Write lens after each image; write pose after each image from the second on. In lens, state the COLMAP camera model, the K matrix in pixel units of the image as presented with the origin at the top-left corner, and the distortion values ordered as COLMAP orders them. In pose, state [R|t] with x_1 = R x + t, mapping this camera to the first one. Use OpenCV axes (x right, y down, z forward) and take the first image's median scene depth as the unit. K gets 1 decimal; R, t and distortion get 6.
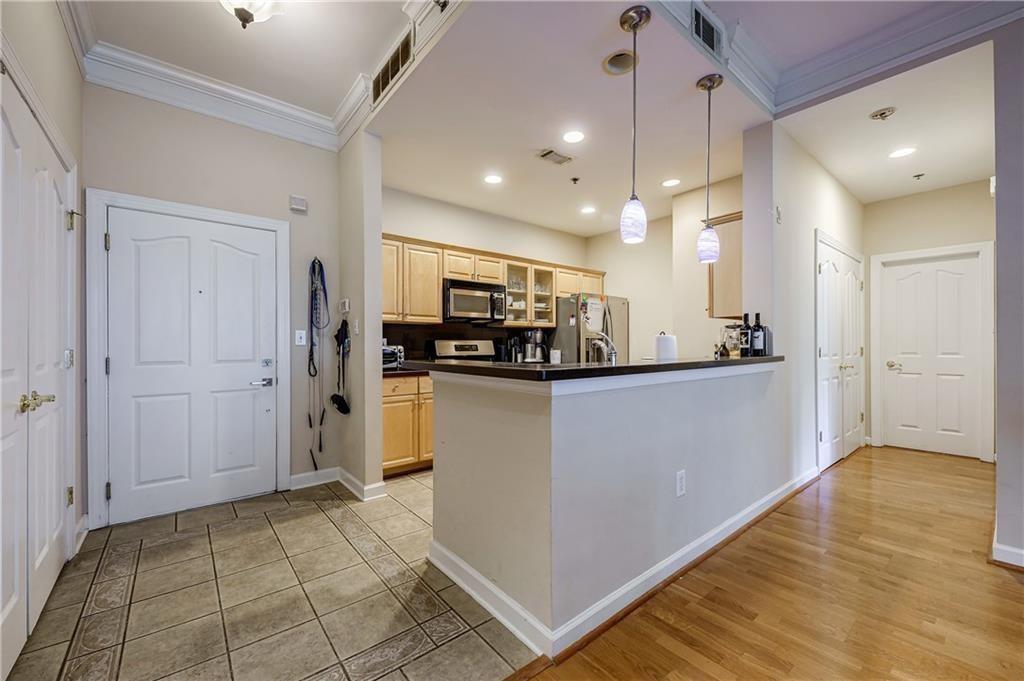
lens RADIAL K [[401.3, 0, 522.6], [0, 401.3, 343.8], [0, 0, 1]] dist [0.014903, -0.007197]
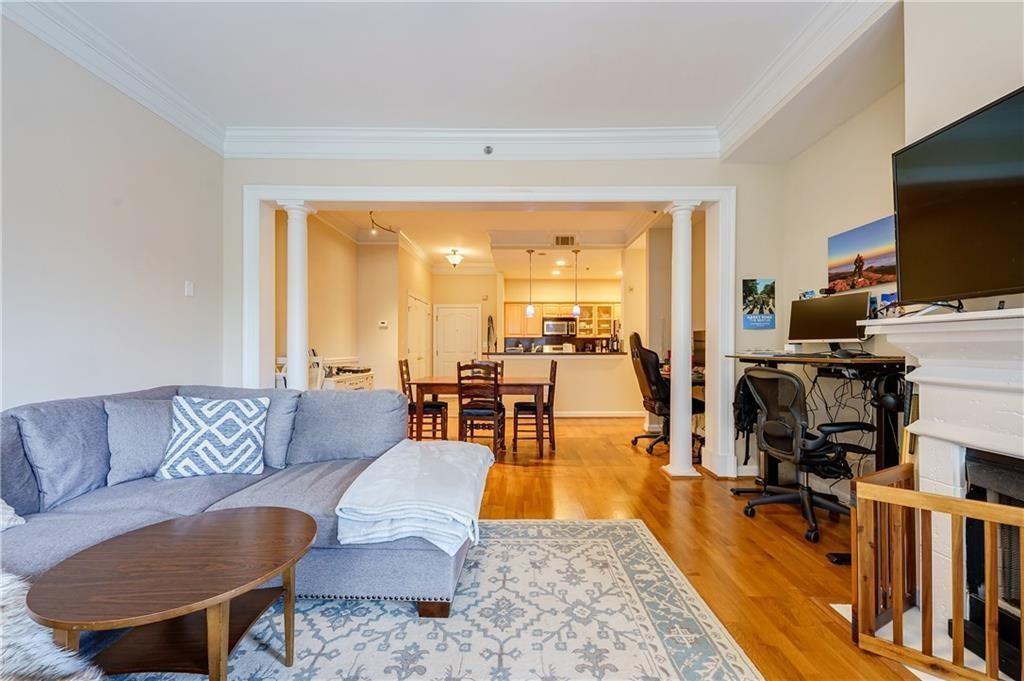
lens RADIAL K [[401.3, 0, 513.6], [0, 401.3, 348.5], [0, 0, 1]] dist [0.014903, -0.007197]
pose [[0.754611, 0.003636, -0.656162, 1.196640], [-0.001162, 0.999990, 0.004205, -0.000393], [0.656171, -0.002411, 0.754608, -0.821205]]
